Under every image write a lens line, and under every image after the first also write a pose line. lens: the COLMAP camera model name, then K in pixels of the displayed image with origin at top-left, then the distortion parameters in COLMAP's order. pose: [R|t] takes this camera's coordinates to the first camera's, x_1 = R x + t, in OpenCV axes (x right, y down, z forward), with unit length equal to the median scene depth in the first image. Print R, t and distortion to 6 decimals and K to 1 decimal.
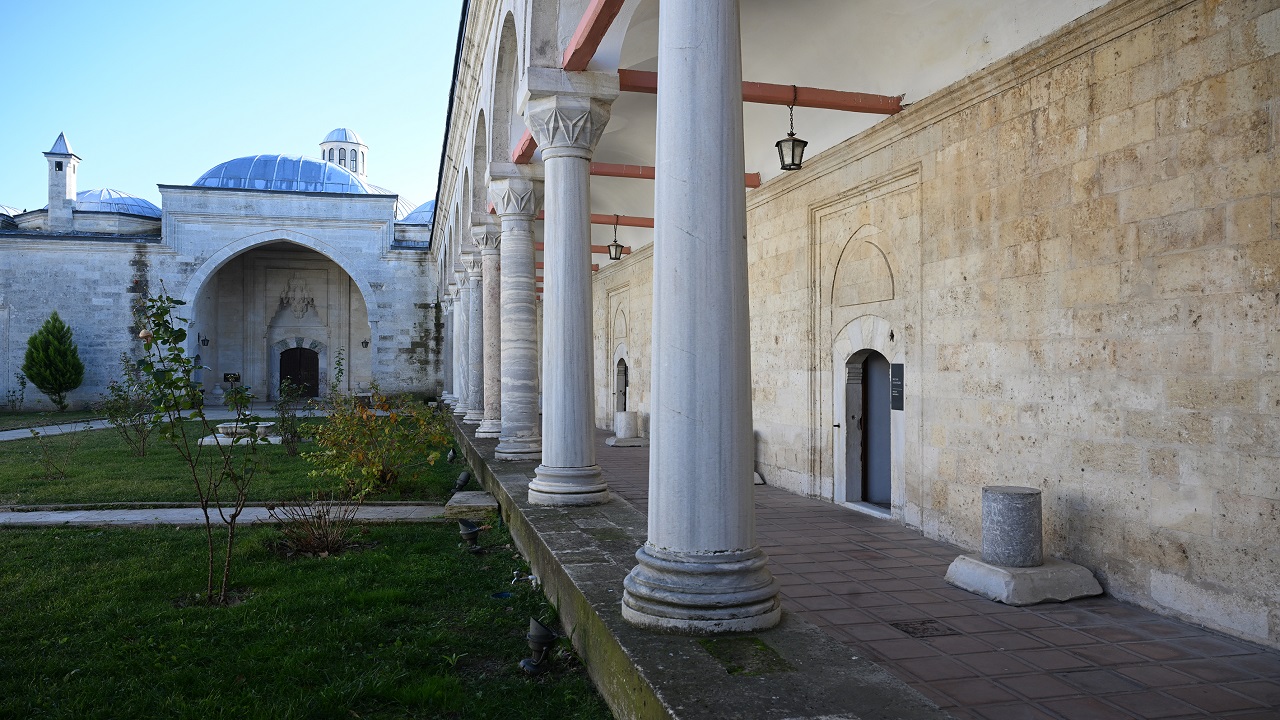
lens RADIAL K [[901.8, 0, 637.8], [0, 901.8, 364.9], [0, 0, 1]] dist [0.007369, 0.004716]
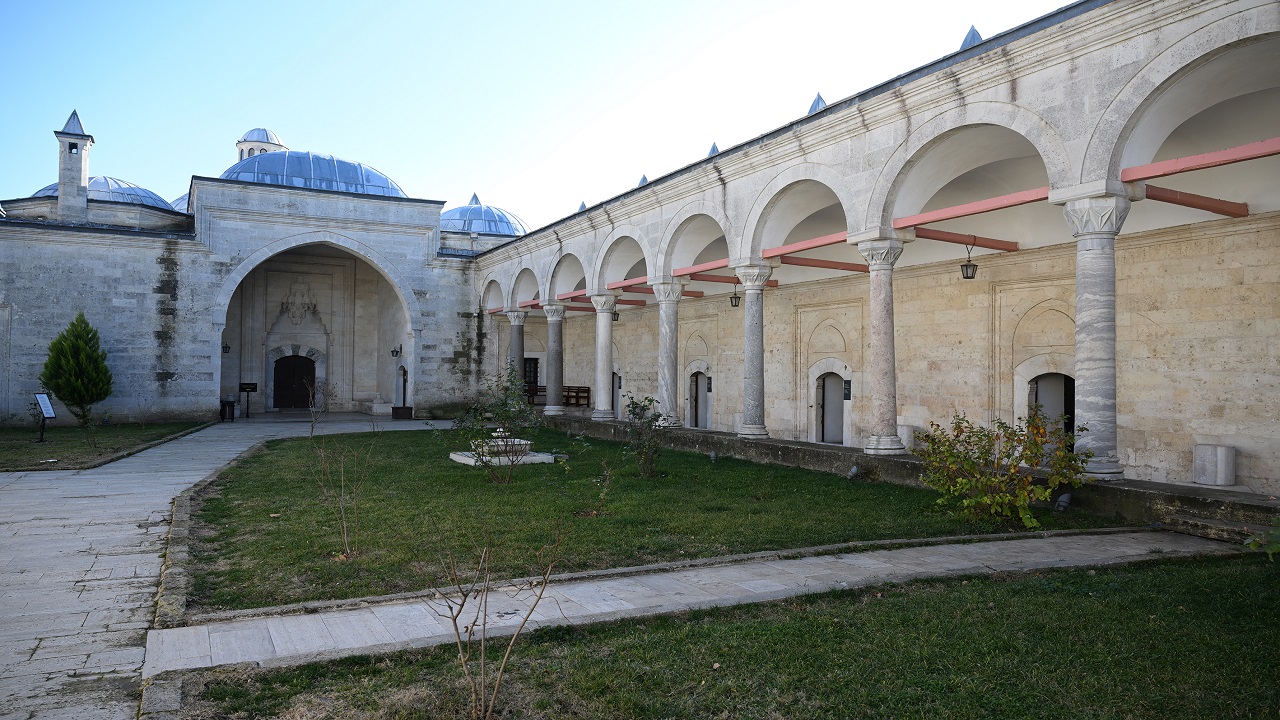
lens RADIAL K [[828.6, 0, 636.6], [0, 828.6, 366.6], [0, 0, 1]] dist [-0.001452, 0.003109]
pose [[0.970247, 0.007705, 0.241996, -0.286589], [-0.005896, 0.999949, -0.008196, -0.002939], [-0.242047, 0.006525, 0.970243, 0.080457]]
